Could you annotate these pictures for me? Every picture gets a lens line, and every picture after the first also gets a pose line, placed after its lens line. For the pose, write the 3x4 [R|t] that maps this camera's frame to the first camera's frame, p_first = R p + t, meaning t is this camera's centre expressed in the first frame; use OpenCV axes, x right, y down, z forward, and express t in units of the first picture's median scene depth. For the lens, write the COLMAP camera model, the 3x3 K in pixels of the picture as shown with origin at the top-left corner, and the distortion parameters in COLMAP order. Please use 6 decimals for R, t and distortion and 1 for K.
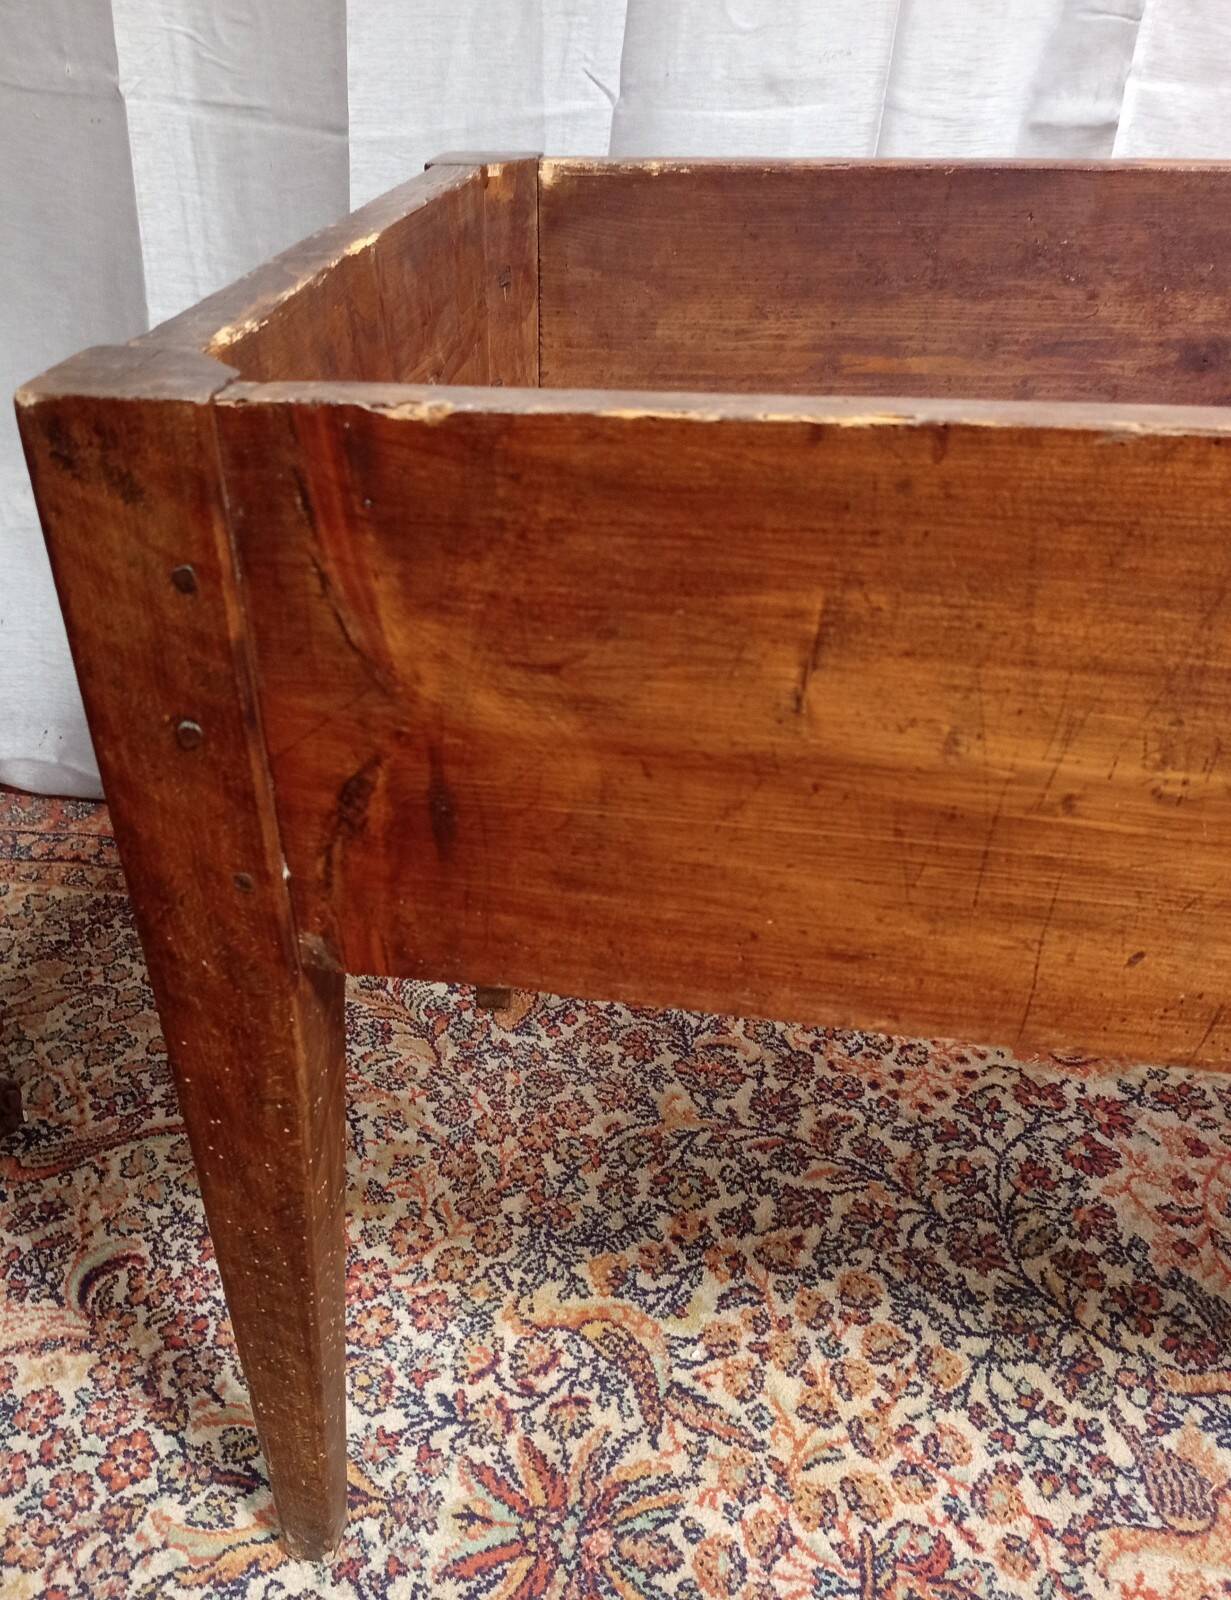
lens RADIAL K [[1363.4, 0, 503.2], [0, 1363.4, 931.9], [0, 0, 1]] dist [0.087828, -0.106771]
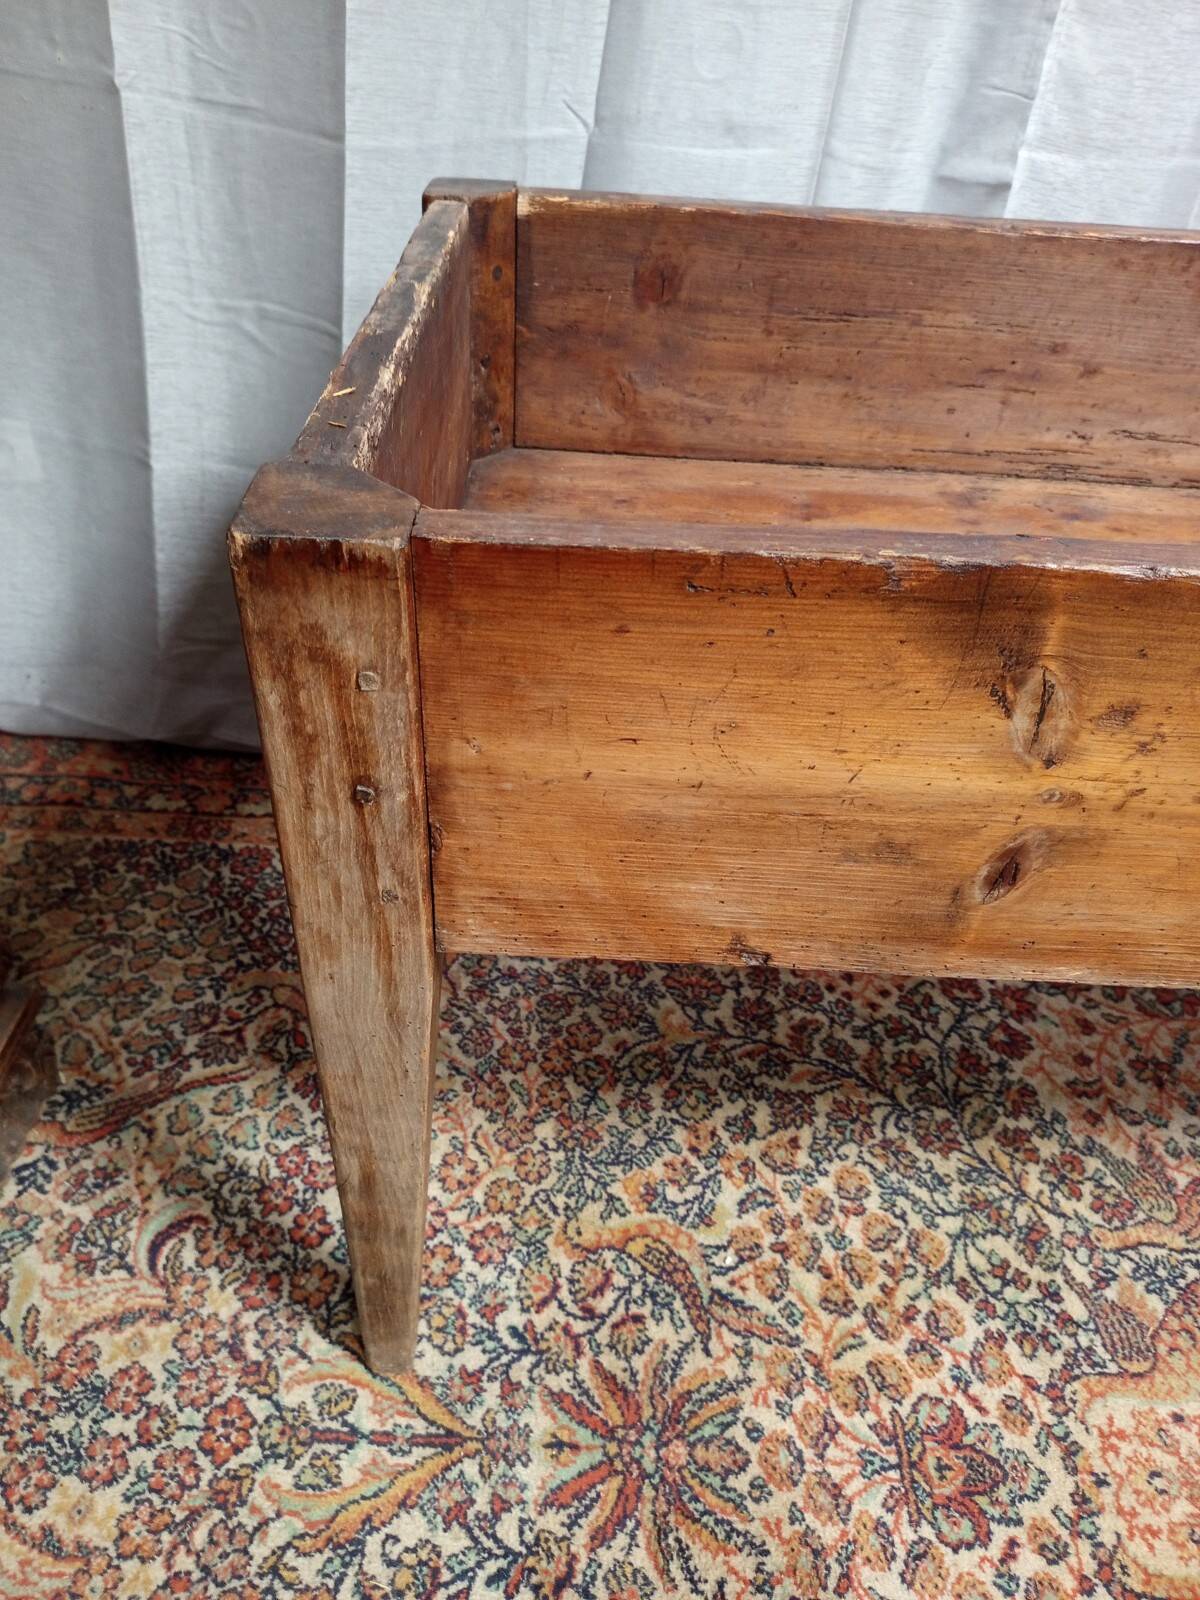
lens RADIAL K [[1167.5, 0, 591.7], [0, 1167.5, 792.4], [0, 0, 1]] dist [0.023617, -0.028295]
pose [[0.980546, -0.038948, 0.192385, -0.149353], [0.033635, 0.998959, 0.030809, -0.120345], [-0.193385, -0.023739, 0.980836, 0.078356]]
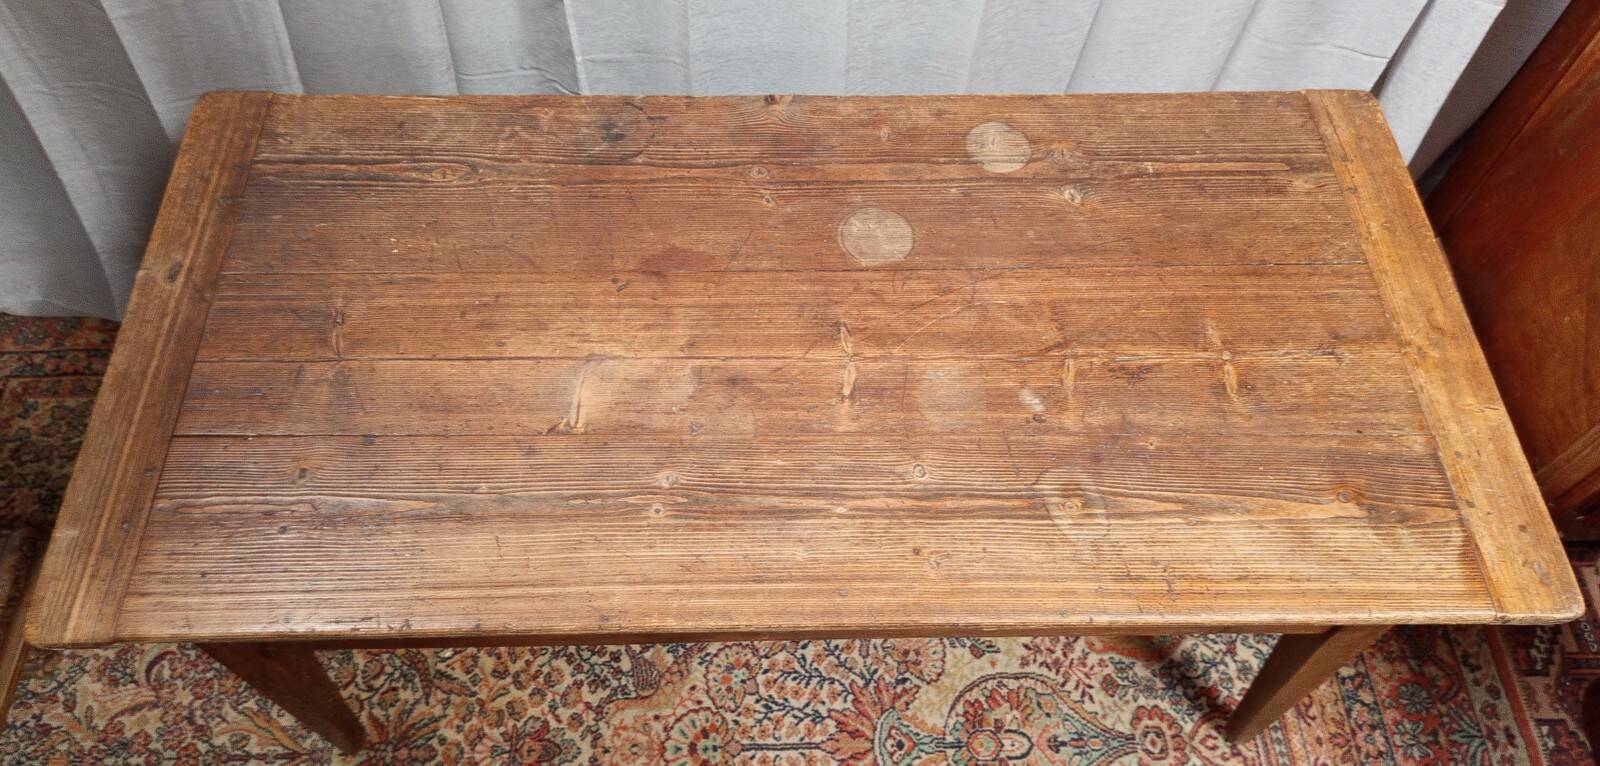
lens RADIAL K [[1189.9, 0, 794.9], [0, 1189.9, 348.6], [0, 0, 1]] dist [0.057943, -0.075153]
pose [[0.975309, -0.170000, 0.140967, 0.512973], [0.106937, 0.922028, 0.372060, -0.828866], [-0.193226, -0.347799, 0.917442, -0.724334]]
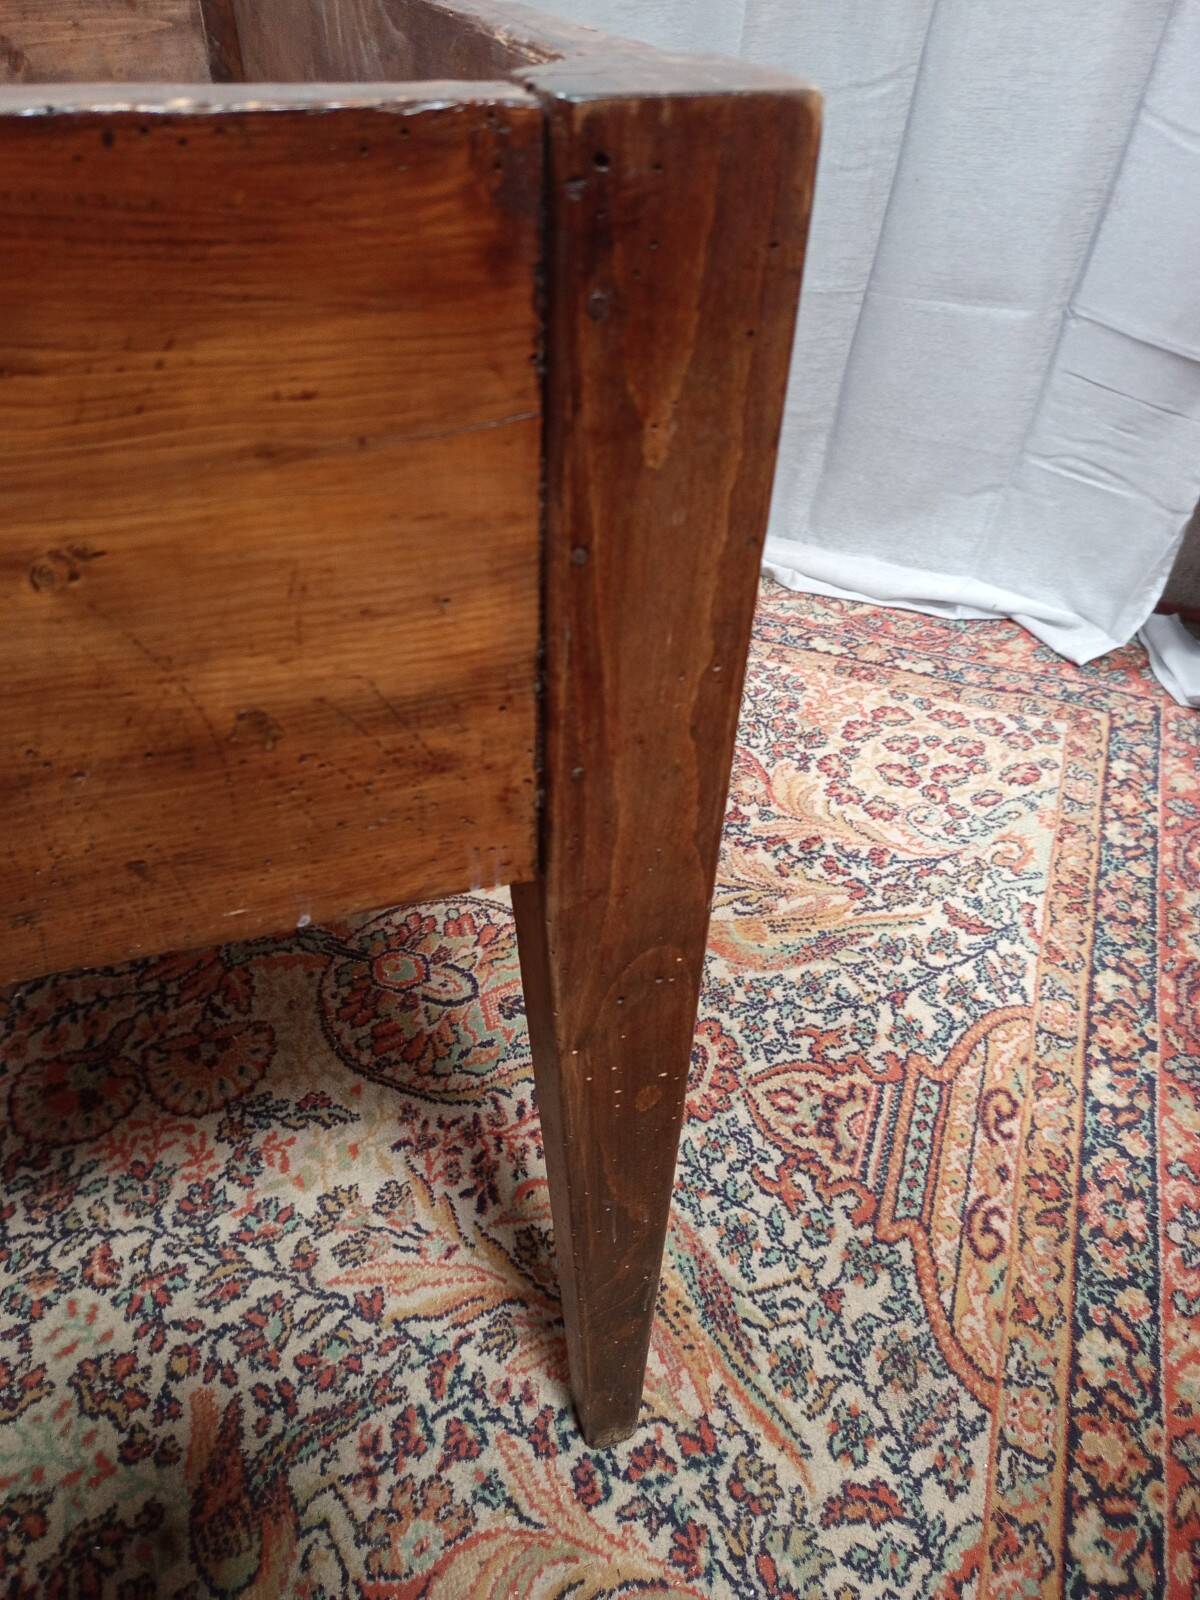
lens RADIAL K [[1167.5, 0, 556.2], [0, 1167.5, 791.8], [0, 0, 1]] dist [0.023617, -0.028295]
pose [[0.980284, 0.154349, -0.123366, 1.220873], [-0.149565, 0.987625, 0.047196, 0.270765], [0.129125, -0.027815, 0.991238, -0.285456]]
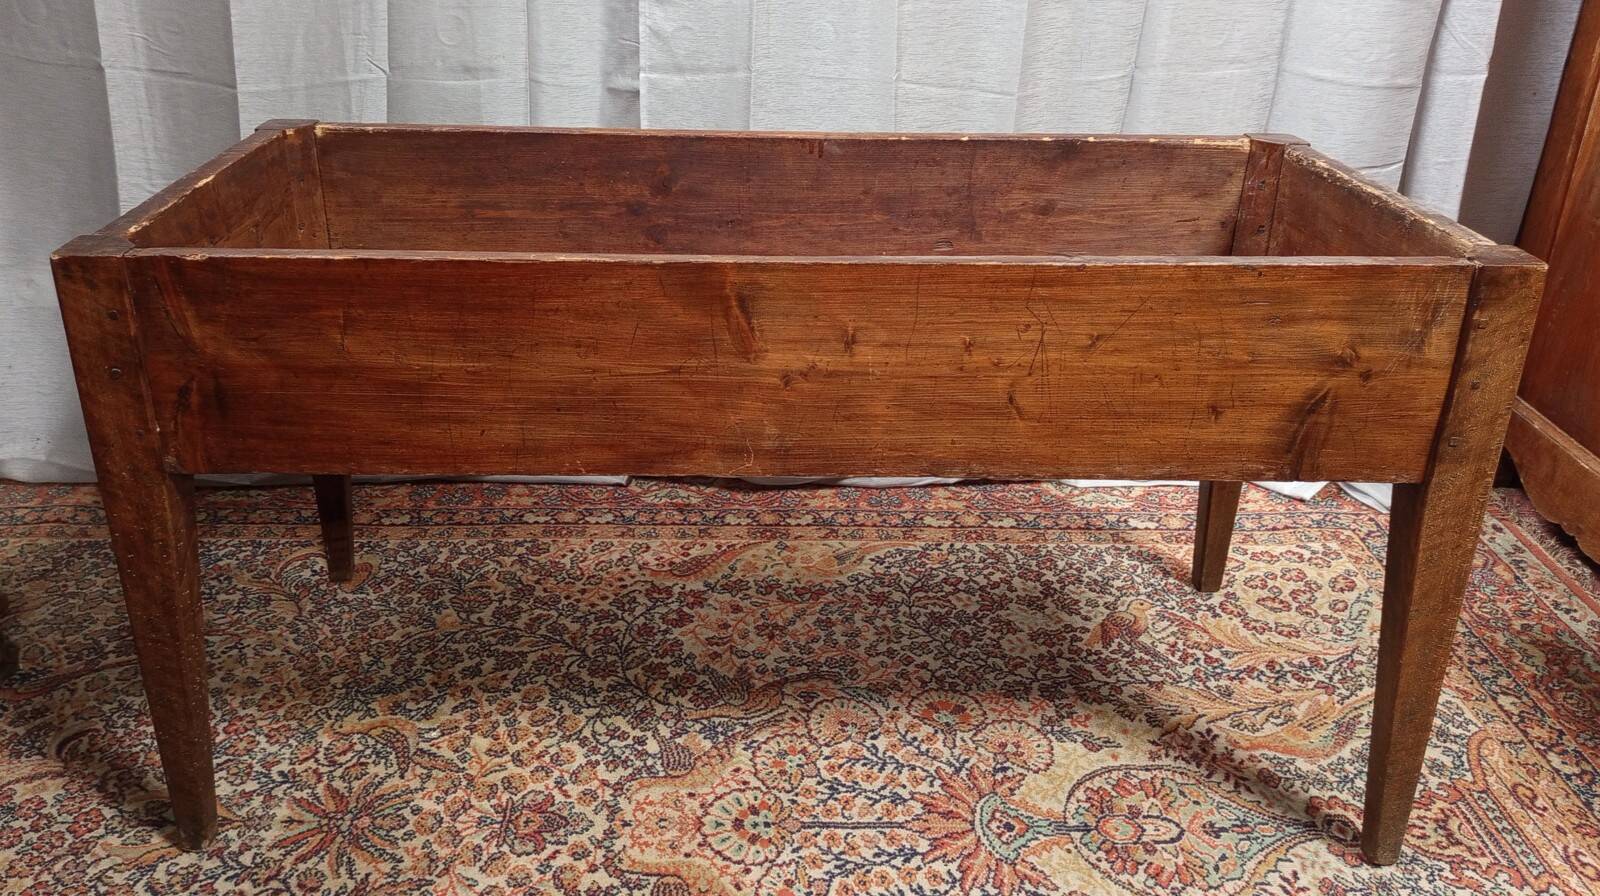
lens RADIAL K [[1293.7, 0, 746.9], [0, 1293.7, 345.3], [0, 0, 1]] dist [0.041152, -0.045968]
pose [[0.979583, -0.049996, 0.194726, 0.243449], [0.095204, 0.968456, -0.230280, 0.254492], [-0.177071, 0.244117, 0.953443, -0.827632]]
